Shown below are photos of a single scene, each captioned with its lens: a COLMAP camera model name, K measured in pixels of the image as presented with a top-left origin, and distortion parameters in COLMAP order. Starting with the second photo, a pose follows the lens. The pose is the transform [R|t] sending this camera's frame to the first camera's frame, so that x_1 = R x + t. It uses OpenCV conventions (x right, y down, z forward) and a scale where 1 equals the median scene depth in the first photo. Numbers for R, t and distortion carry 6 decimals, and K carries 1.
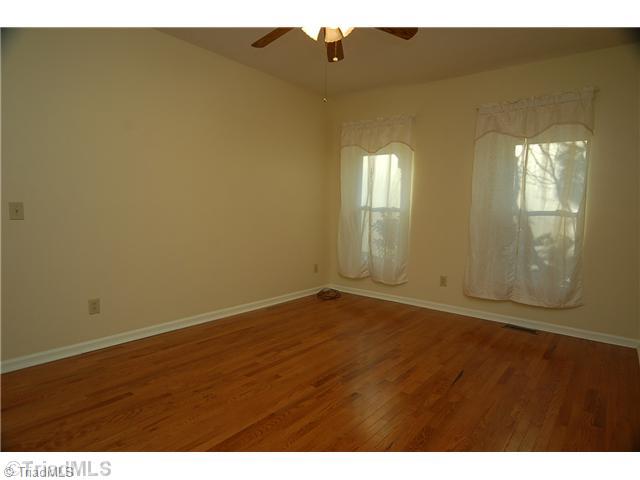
lens RADIAL K [[377.1, 0, 322.2], [0, 377.1, 244.0], [0, 0, 1]] dist [-0.005638, -0.000510]
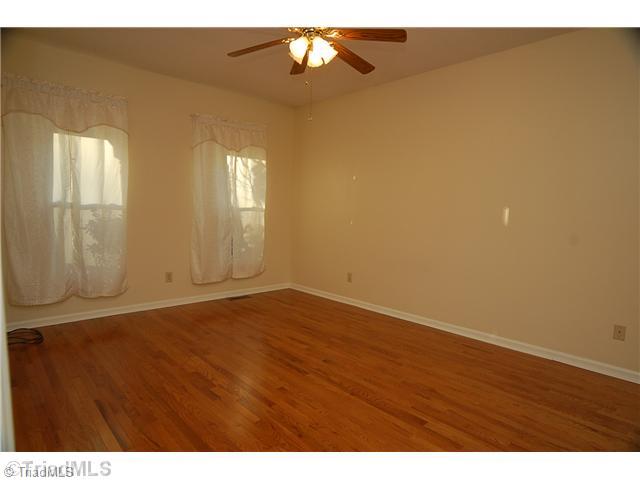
lens RADIAL K [[377.1, 0, 322.2], [0, 377.1, 244.0], [0, 0, 1]] dist [-0.005638, -0.000510]
pose [[0.155931, -0.113537, 0.981221, -0.718693], [0.072817, 0.991991, 0.103211, -0.077841], [-0.985080, 0.055356, 0.162949, 0.510850]]
